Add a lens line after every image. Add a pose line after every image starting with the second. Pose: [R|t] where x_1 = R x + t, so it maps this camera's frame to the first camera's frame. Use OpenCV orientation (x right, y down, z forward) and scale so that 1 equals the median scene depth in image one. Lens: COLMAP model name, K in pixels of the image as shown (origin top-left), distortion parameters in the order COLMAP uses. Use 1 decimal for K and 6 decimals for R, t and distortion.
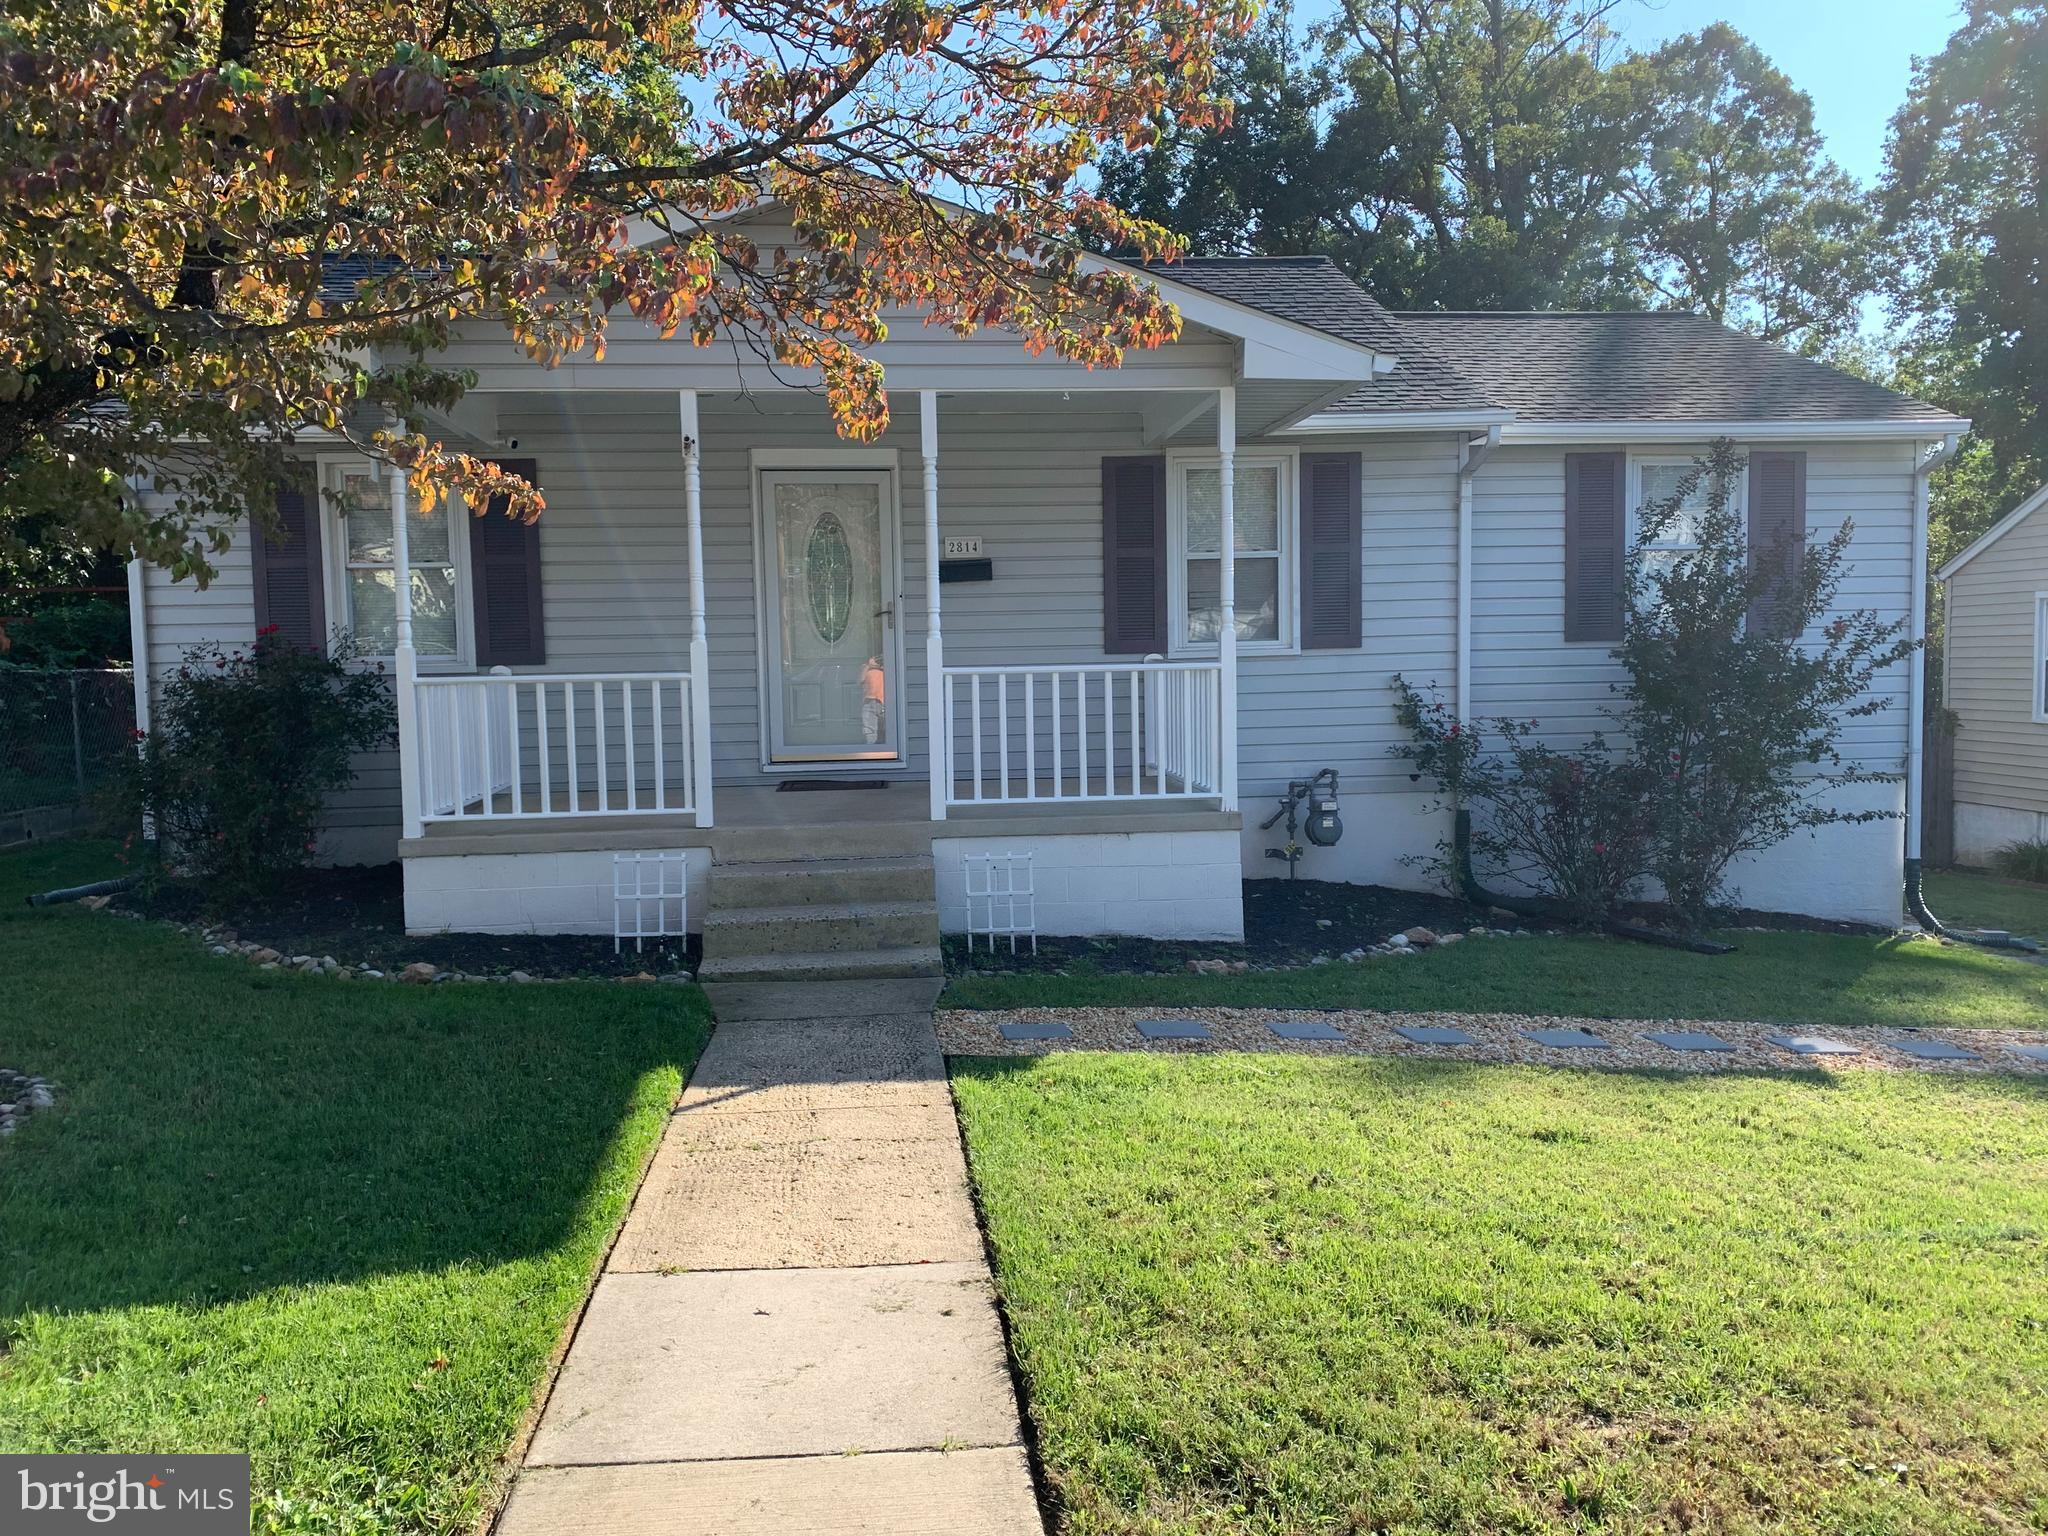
lens RADIAL K [[1542.0, 0, 1023.1], [0, 1542.0, 776.5], [0, 0, 1]] dist [0.041175, -0.000092]
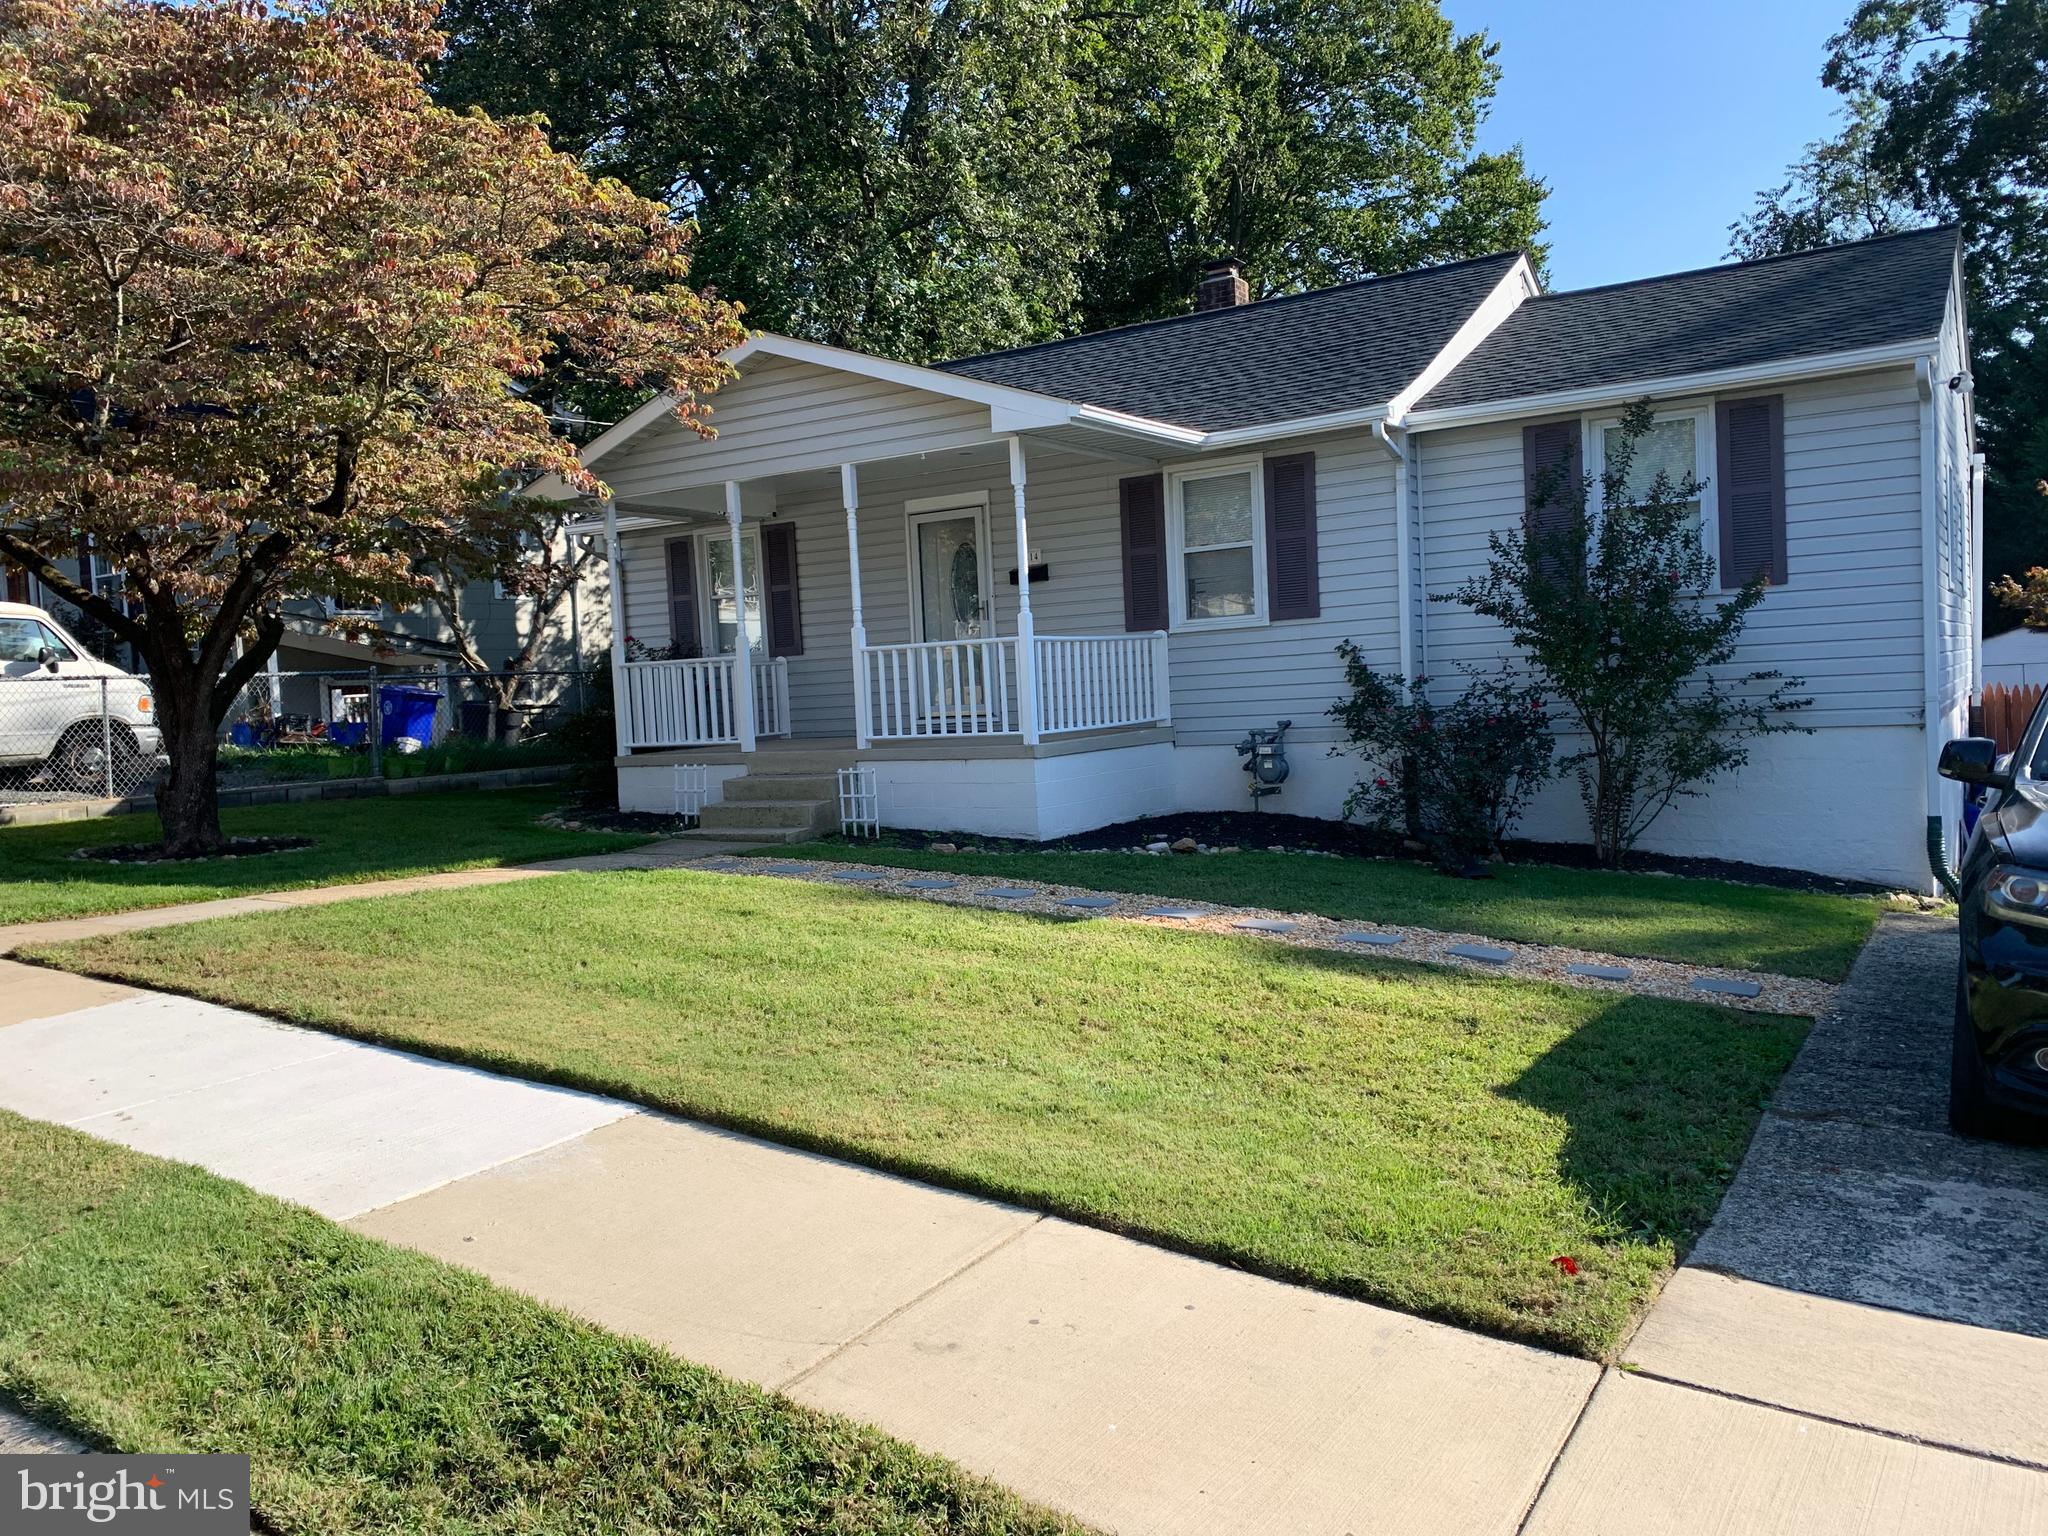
lens RADIAL K [[1542.0, 0, 1022.2], [0, 1542.0, 761.0], [0, 0, 1]] dist [0.041175, -0.000092]
pose [[0.785870, 0.009357, -0.618321, 0.777966], [-0.016220, 0.999853, -0.005485, 0.036123], [0.618179, 0.014339, 0.785907, -0.057850]]
